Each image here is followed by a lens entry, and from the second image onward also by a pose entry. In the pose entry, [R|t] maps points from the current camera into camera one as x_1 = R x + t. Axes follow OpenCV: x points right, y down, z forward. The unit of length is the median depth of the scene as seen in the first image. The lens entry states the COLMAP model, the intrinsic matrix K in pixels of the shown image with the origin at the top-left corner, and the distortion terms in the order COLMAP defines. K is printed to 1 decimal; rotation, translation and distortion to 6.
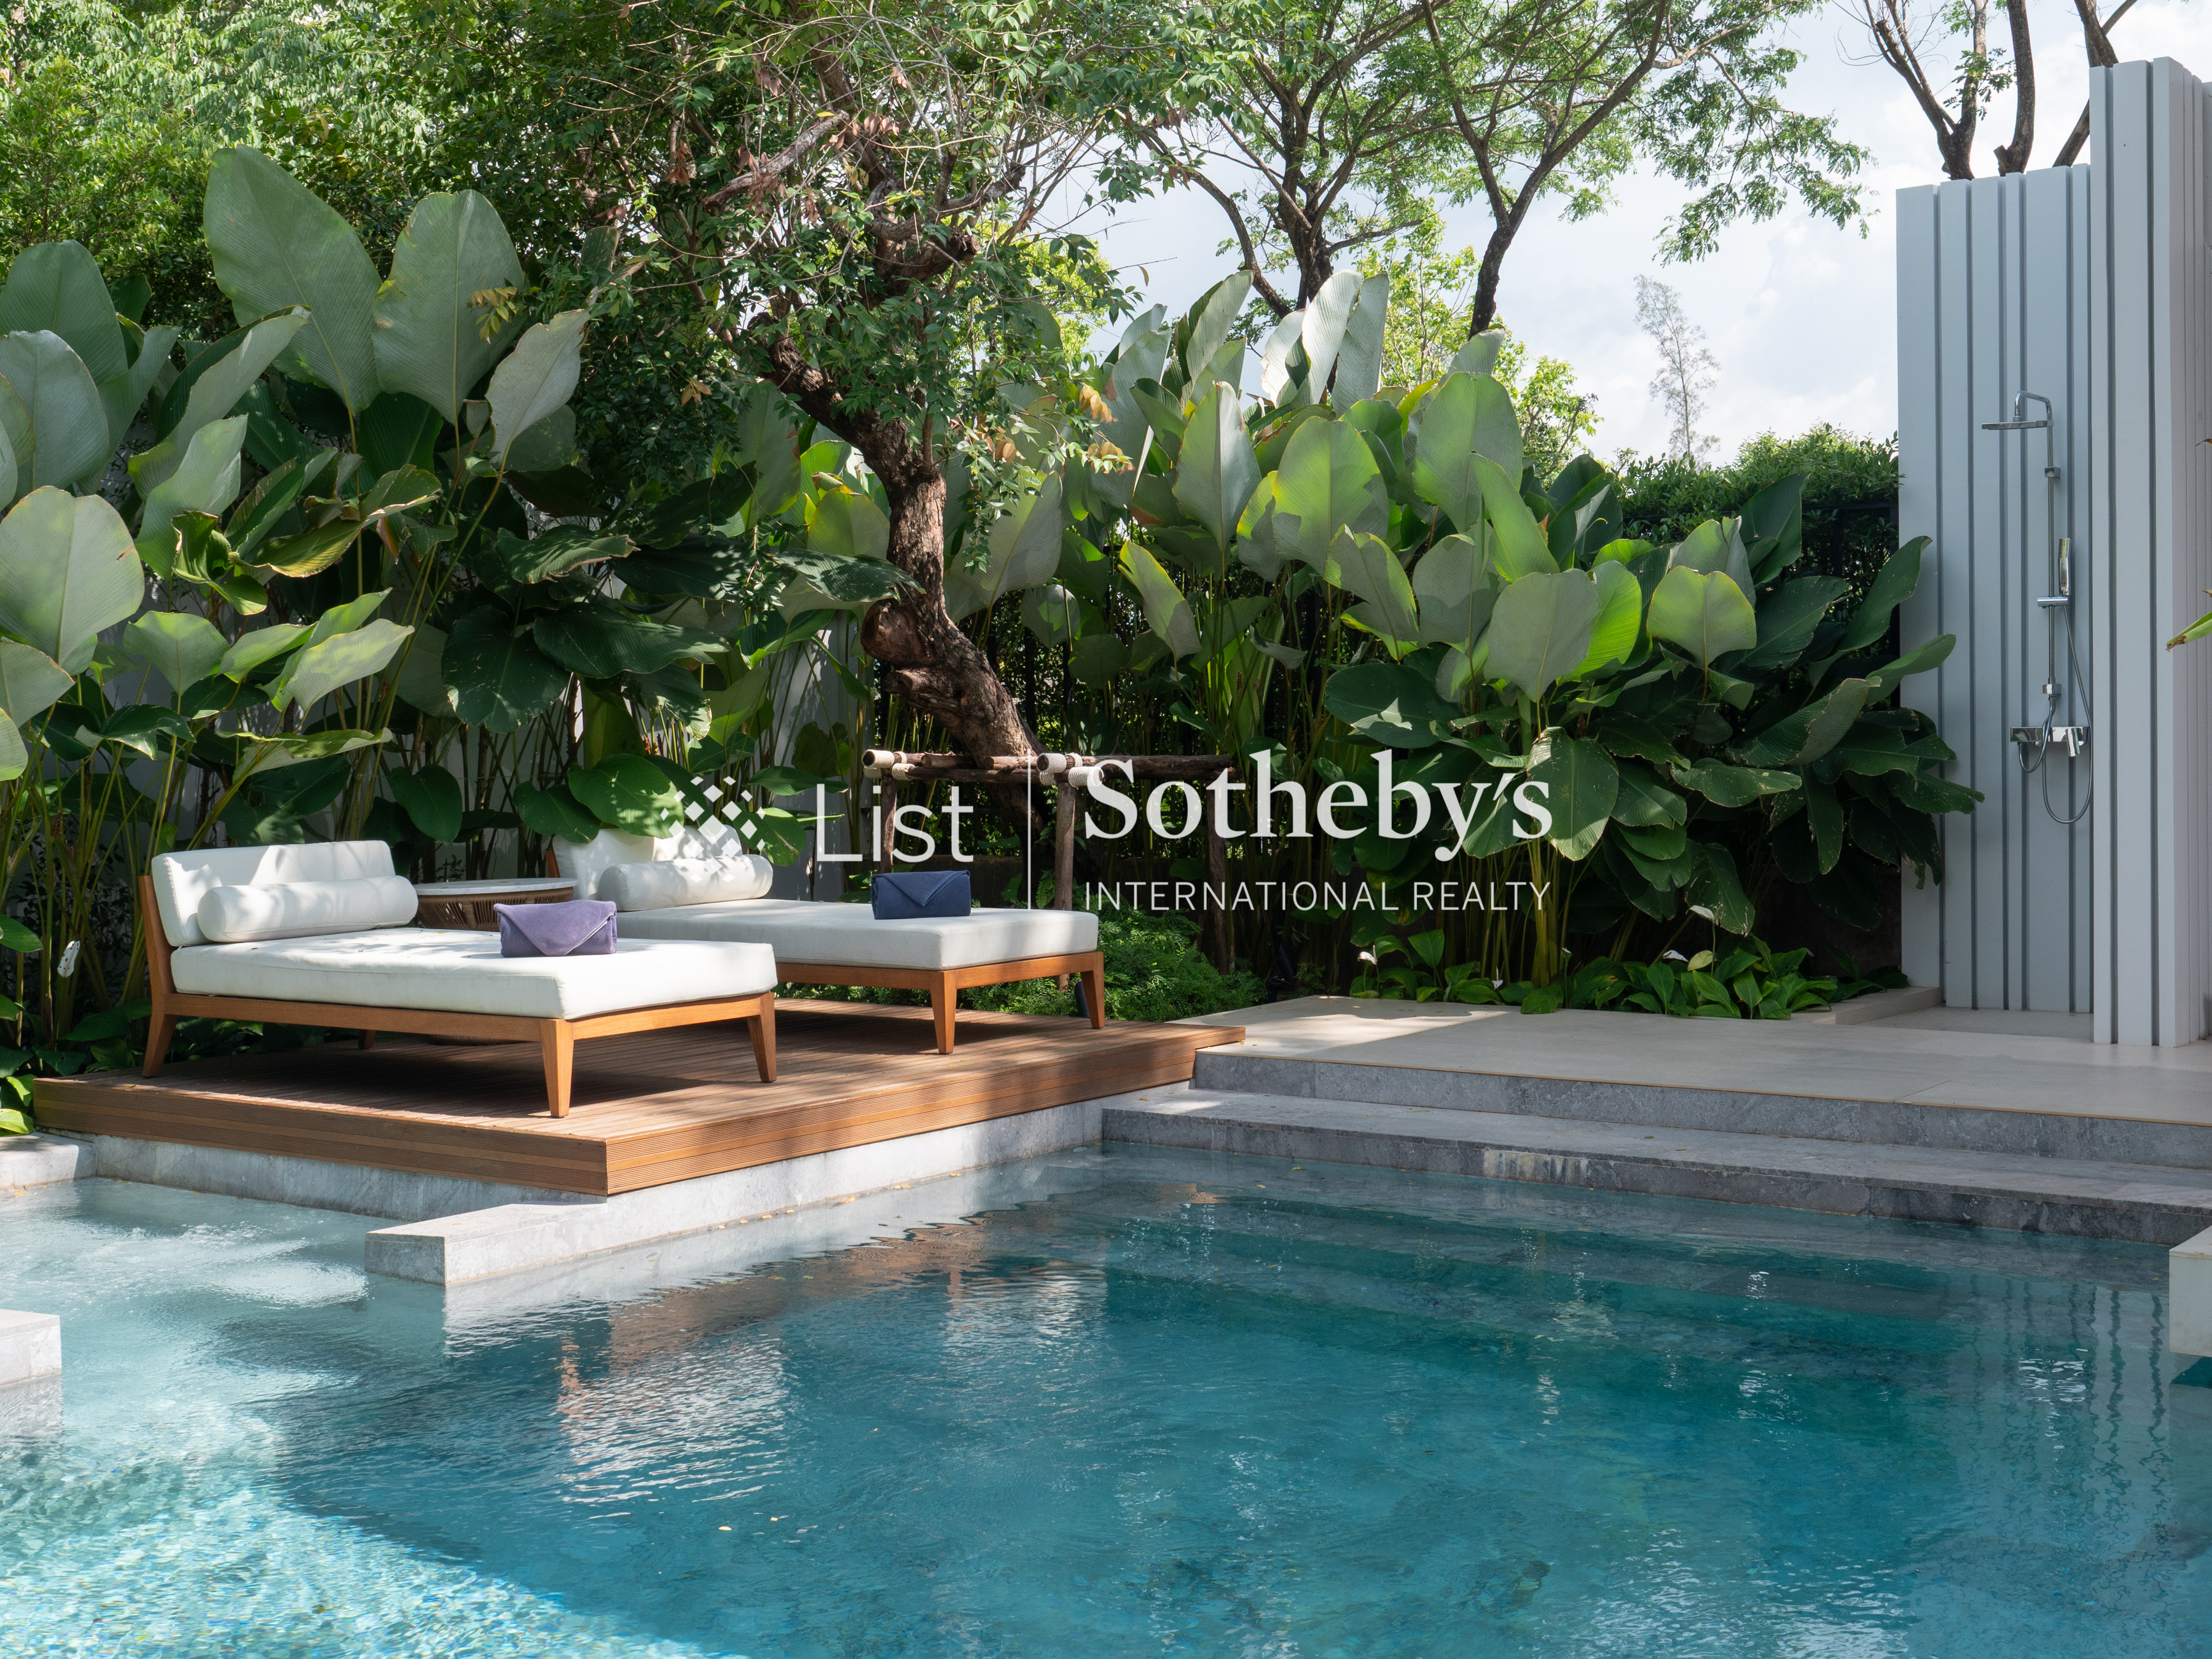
lens RADIAL K [[2644.0, 0, 1128.5], [0, 2644.0, 818.4], [0, 0, 1]] dist [0.004728, 0.000000]
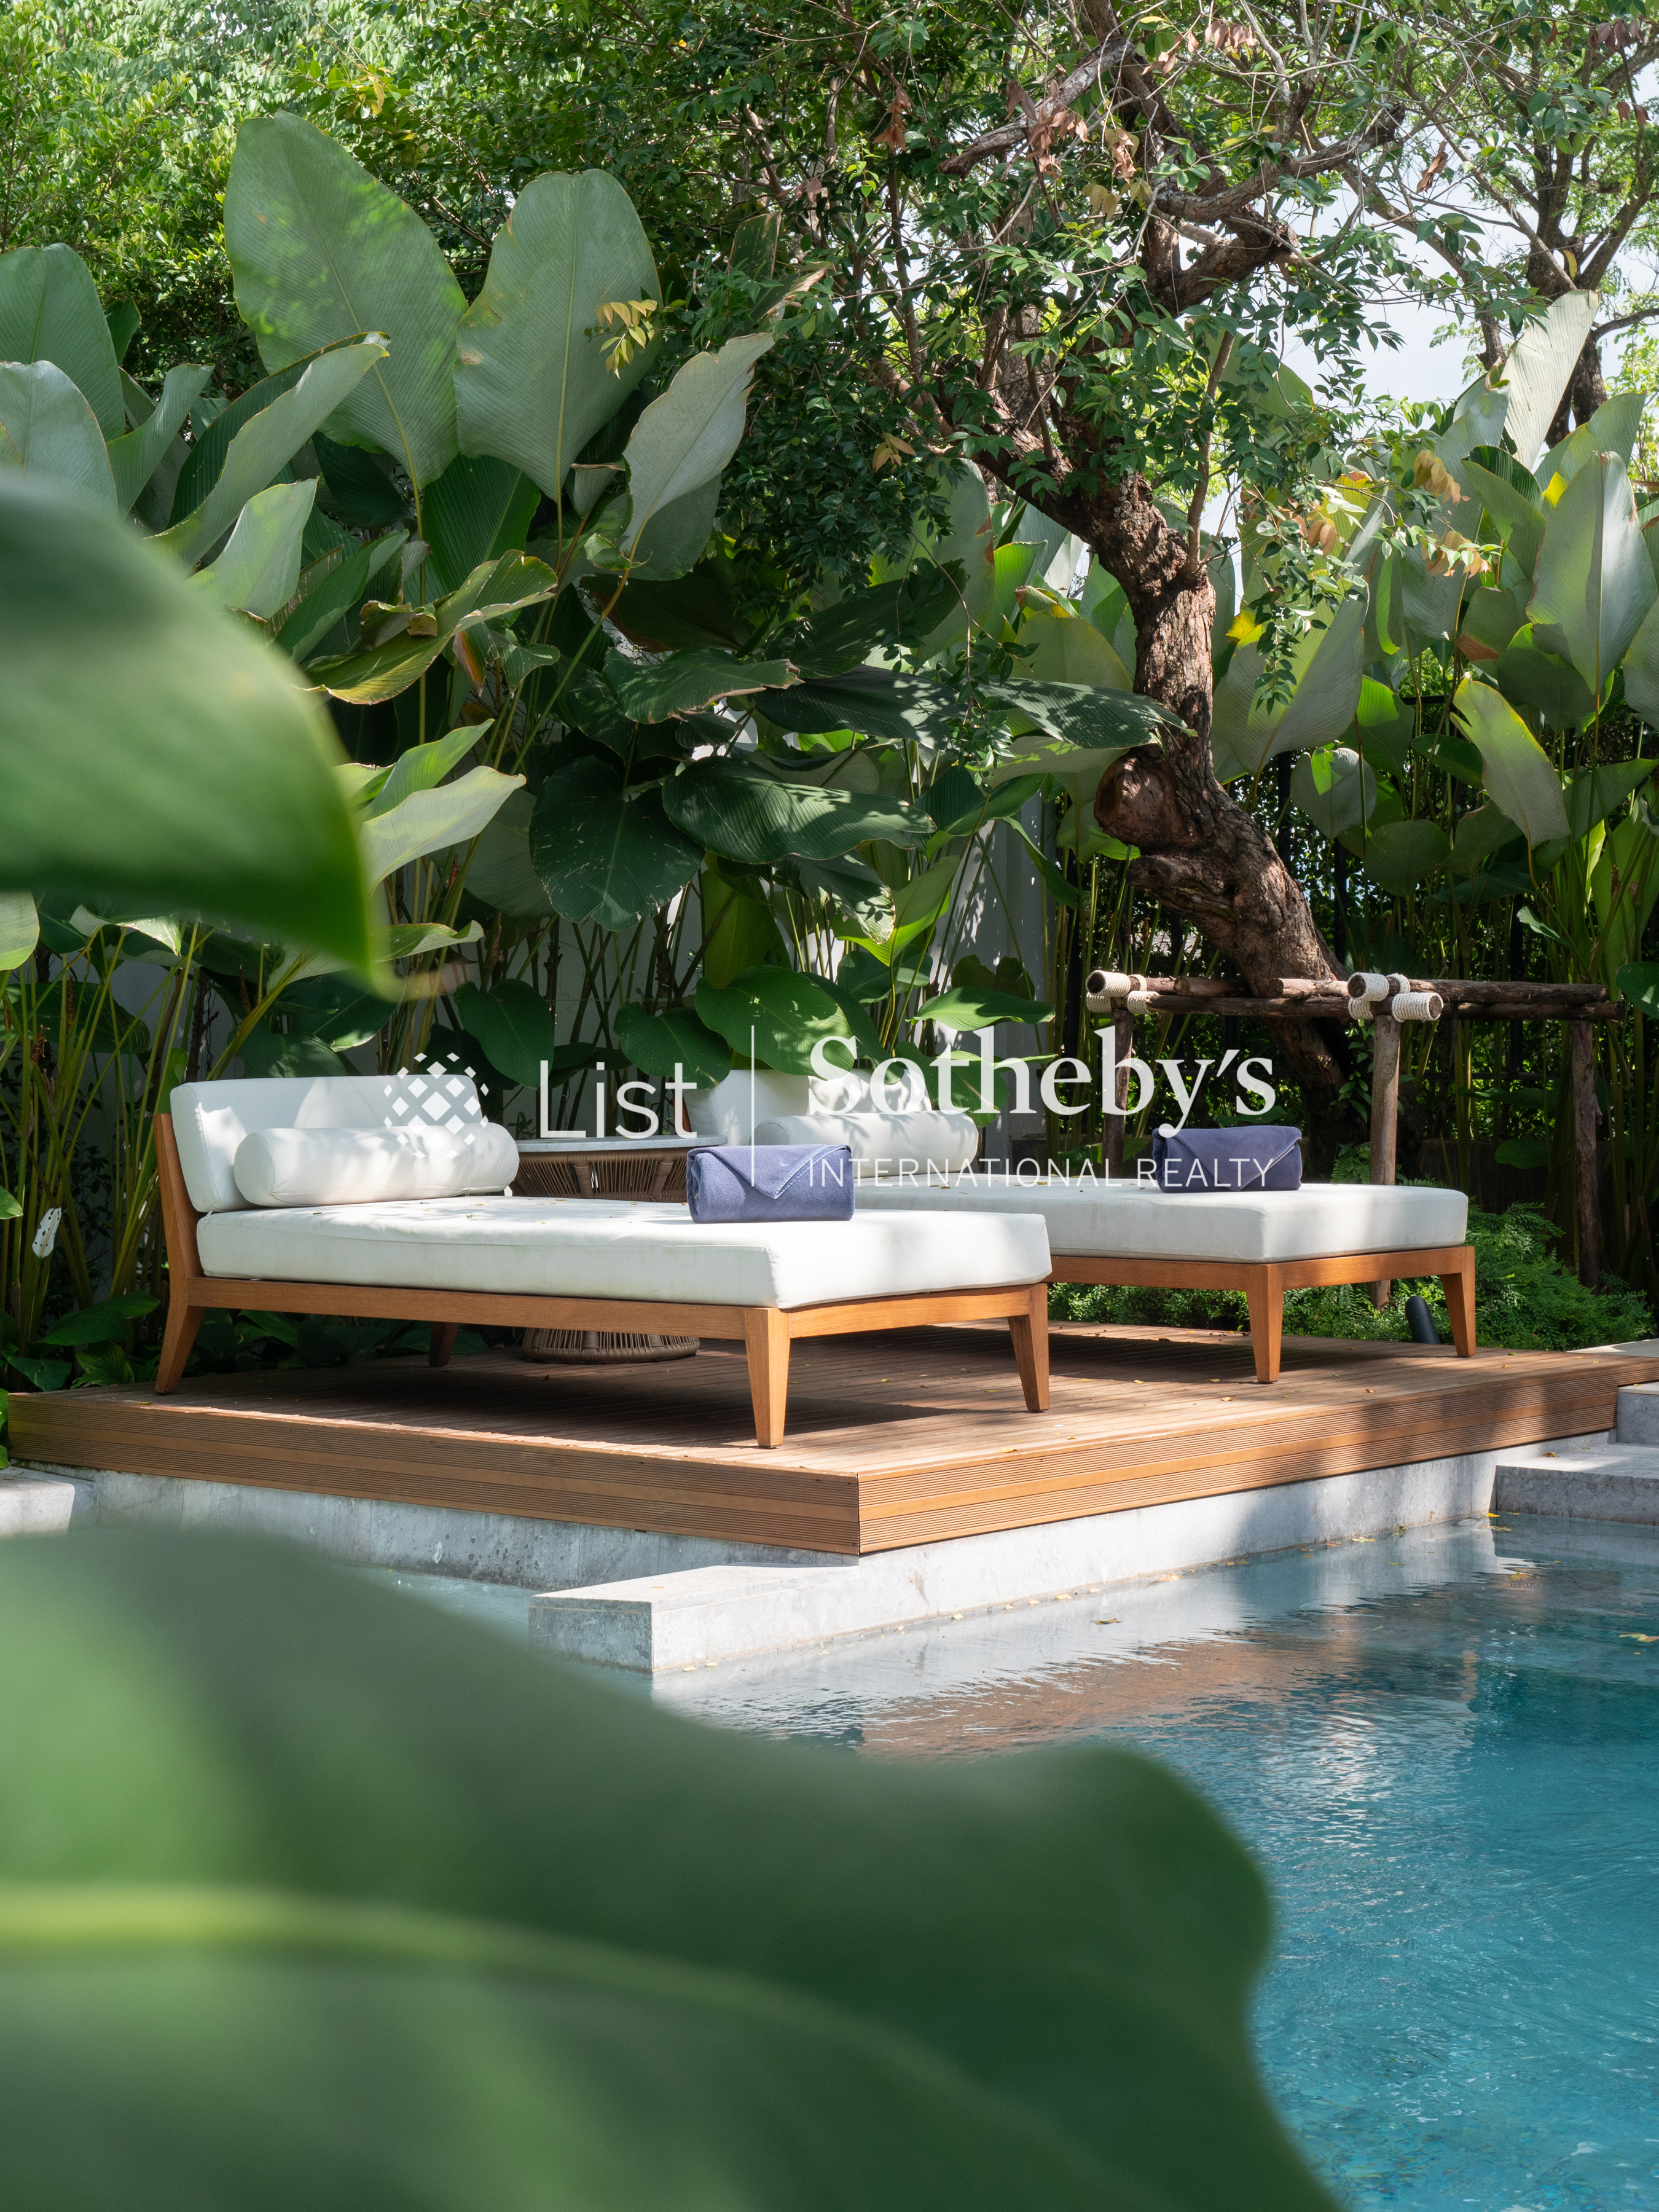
lens RADIAL K [[3592.0, 0, 827.6], [0, 3592.0, 1119.5], [0, 0, 1]] dist [-0.002870, 0.000000]
pose [[0.993945, 0.009482, -0.109465, -0.080633], [-0.010359, 0.999919, -0.007442, 0.027430], [0.109385, 0.008531, 0.993963, 0.045159]]
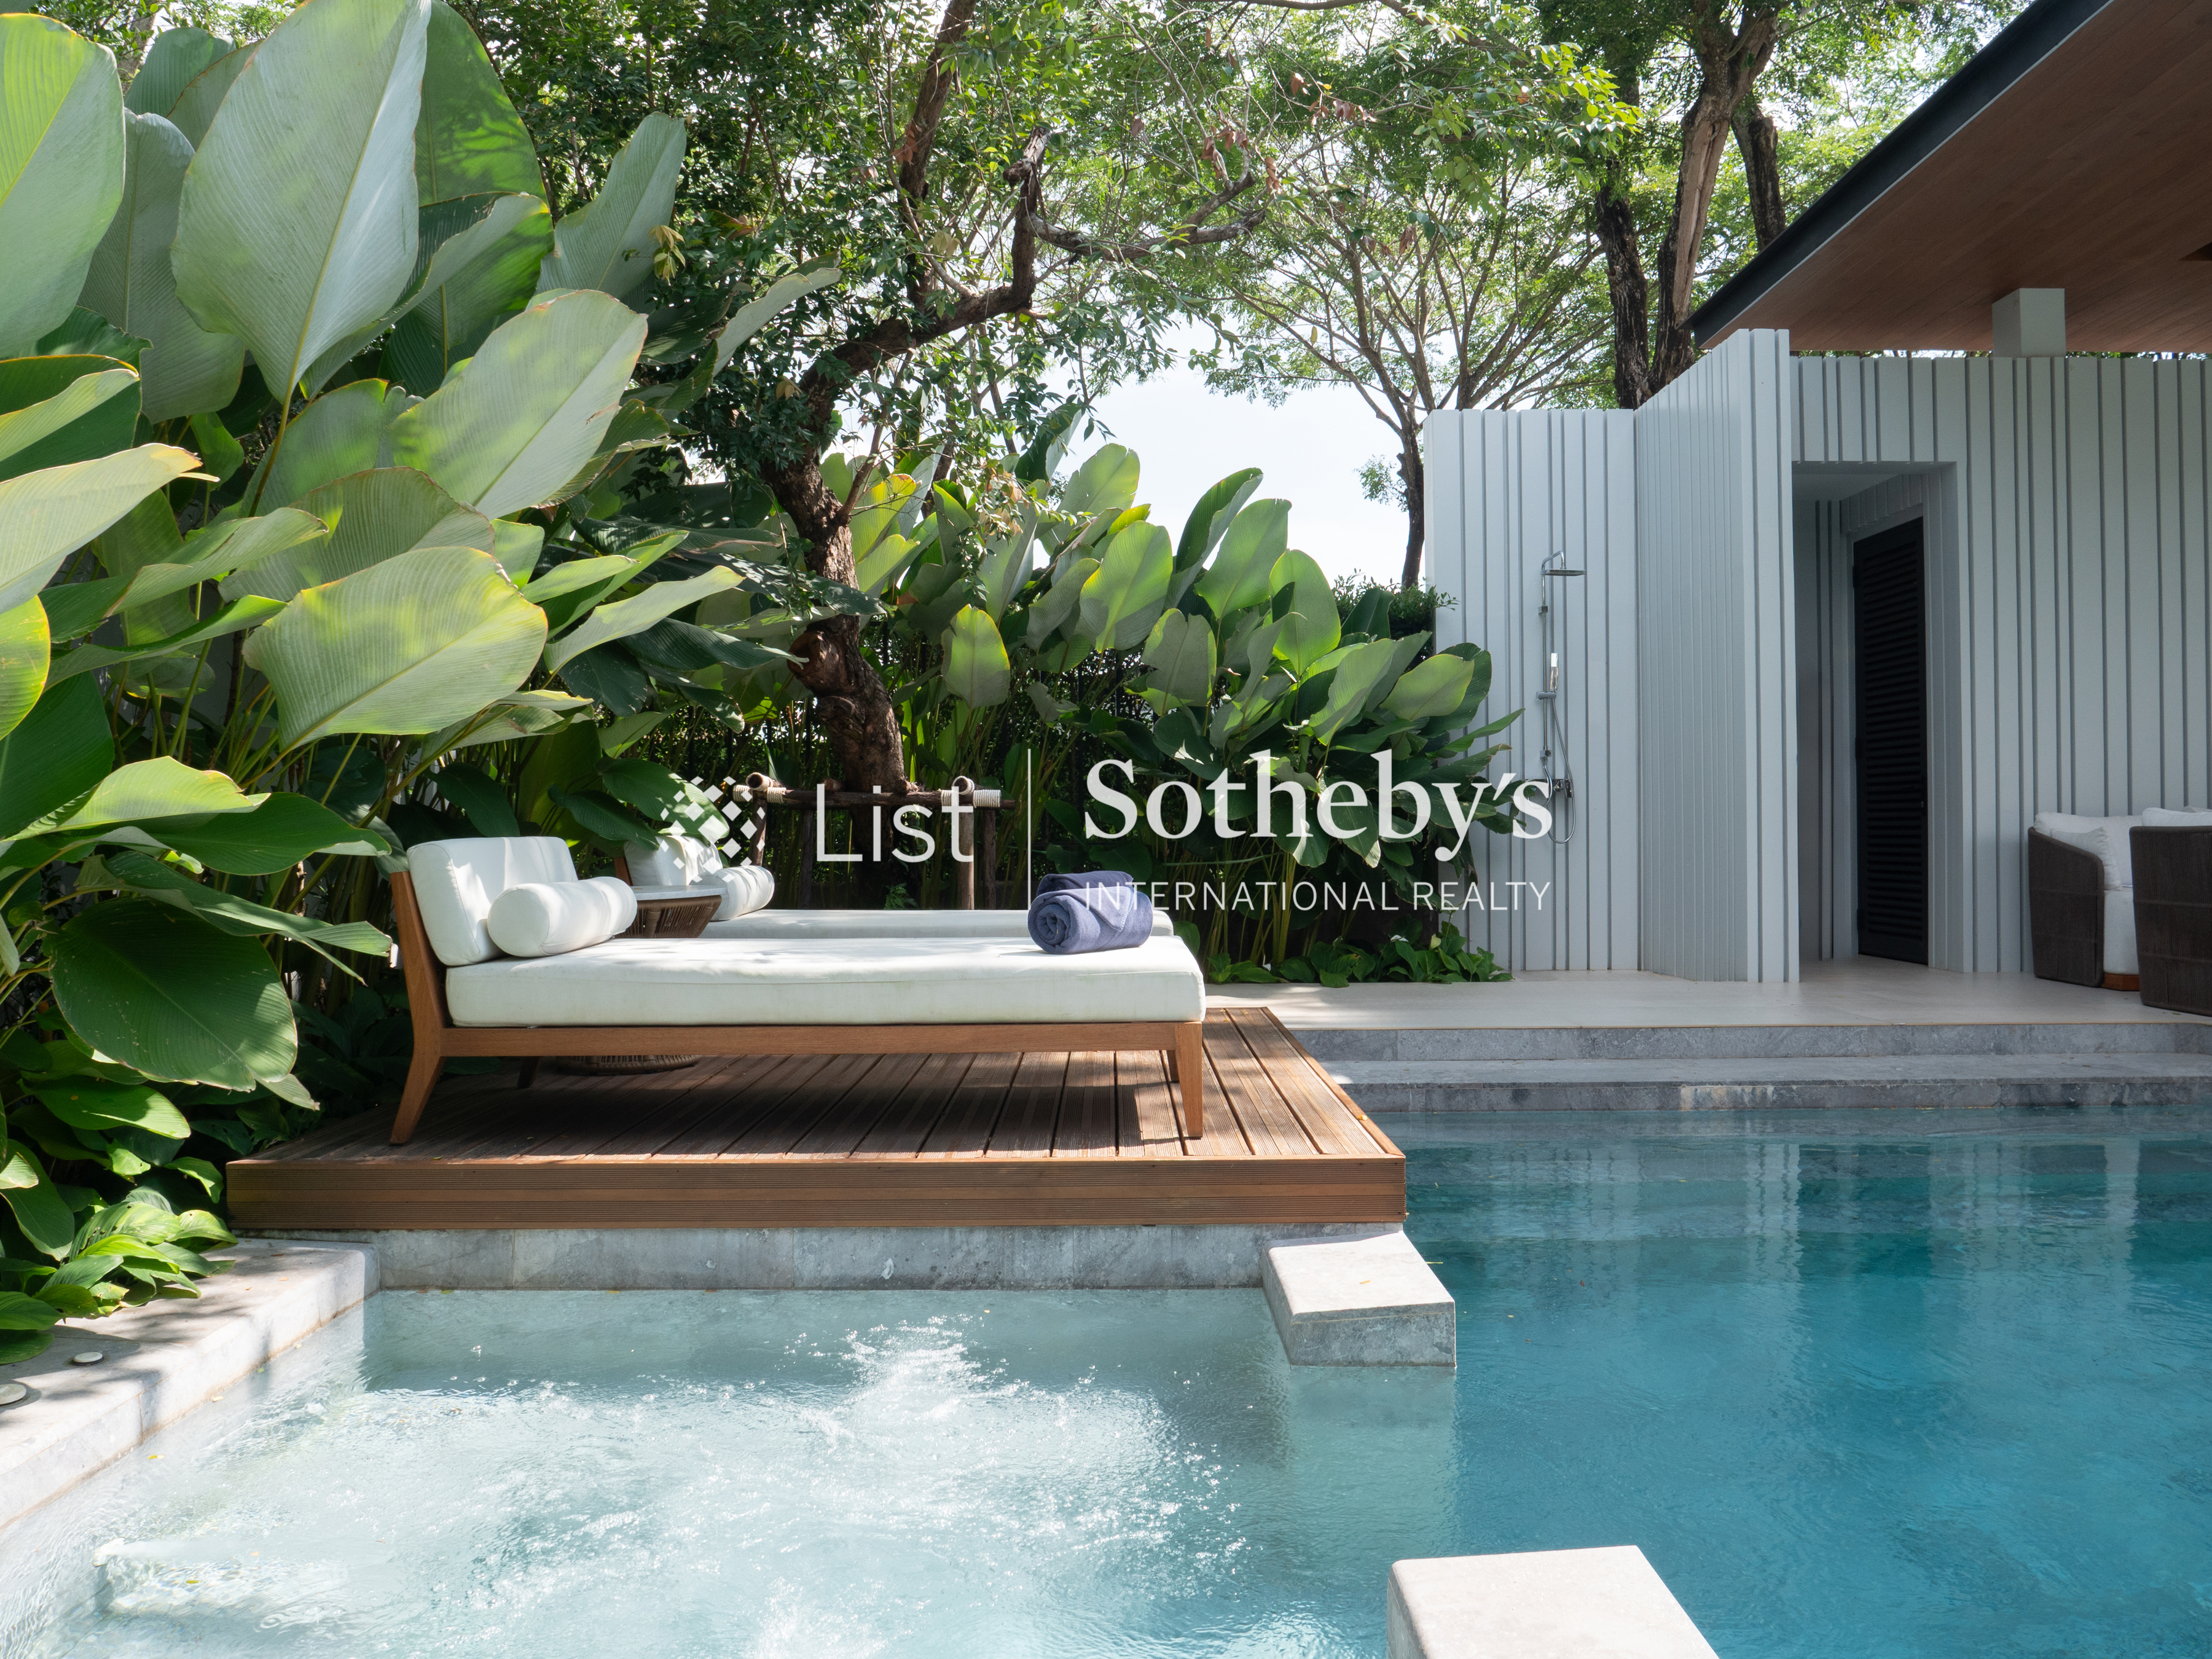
lens RADIAL K [[1600.8, 0, 1109.2], [0, 1600.8, 822.1], [0, 0, 1]] dist [-0.047315, 0.018536]
pose [[0.812746, 0.012608, 0.582481, -0.448899], [0.012600, 0.999152, -0.039207, 0.026368], [-0.582481, 0.039205, 0.811898, 0.498169]]
